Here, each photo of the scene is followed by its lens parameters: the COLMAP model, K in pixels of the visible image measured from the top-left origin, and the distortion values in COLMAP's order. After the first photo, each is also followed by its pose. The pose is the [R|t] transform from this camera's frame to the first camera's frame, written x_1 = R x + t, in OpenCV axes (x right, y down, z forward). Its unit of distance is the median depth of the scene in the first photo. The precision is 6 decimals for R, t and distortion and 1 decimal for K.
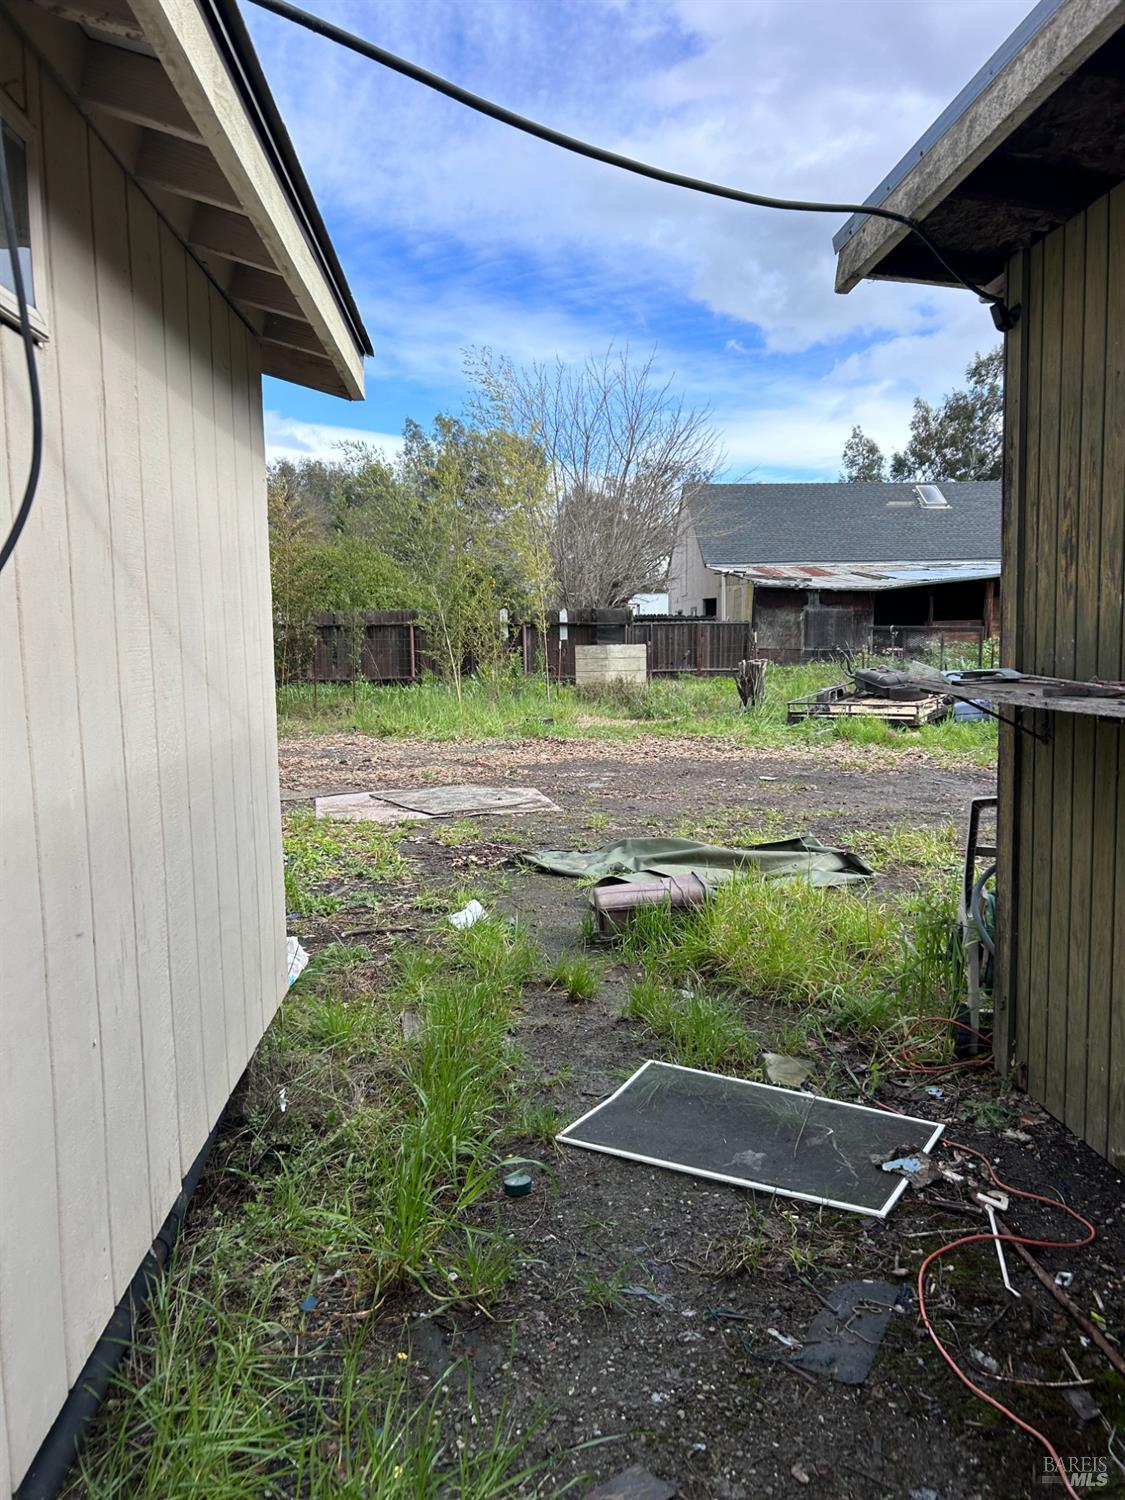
lens RADIAL K [[1098.1, 0, 564.1], [0, 1098.1, 747.8], [0, 0, 1]] dist [0.021573, -0.037223]
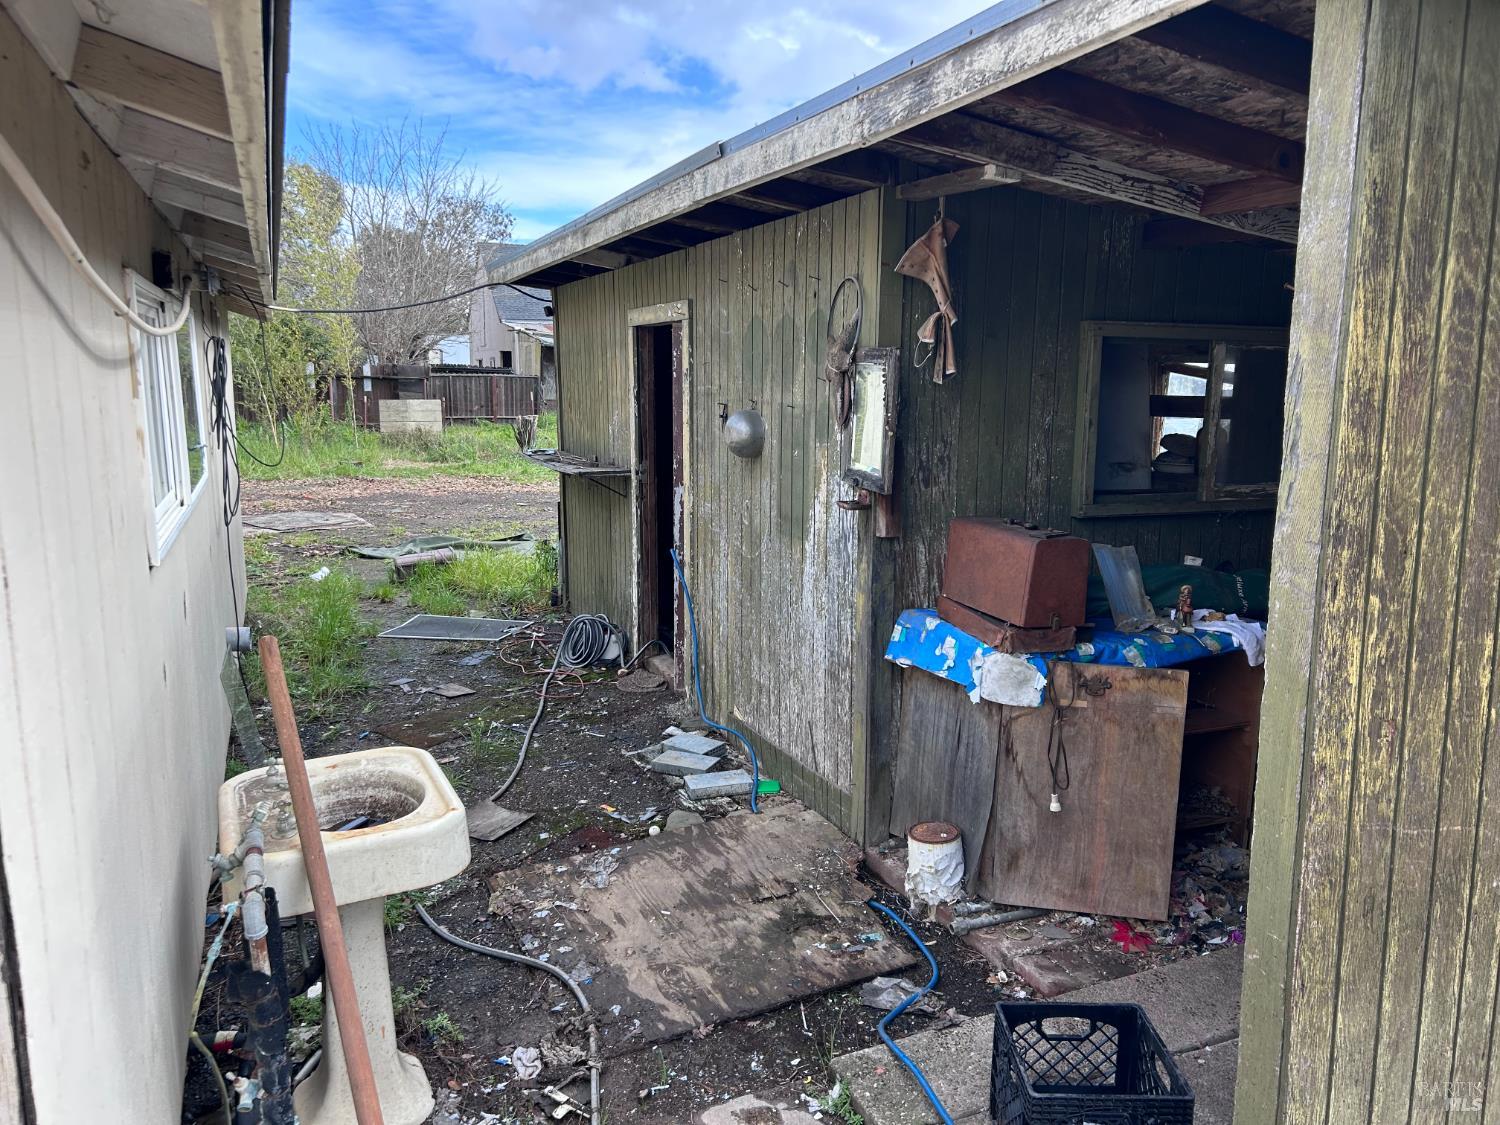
lens RADIAL K [[1098.1, 0, 747.2], [0, 1098.1, 549.5], [0, 0, 1]] dist [0.021573, -0.037223]
pose [[0.945895, -0.028609, 0.323209, -0.002593], [0.010338, 0.998257, 0.058104, 0.003782], [-0.324308, -0.051619, 0.944542, -0.276320]]
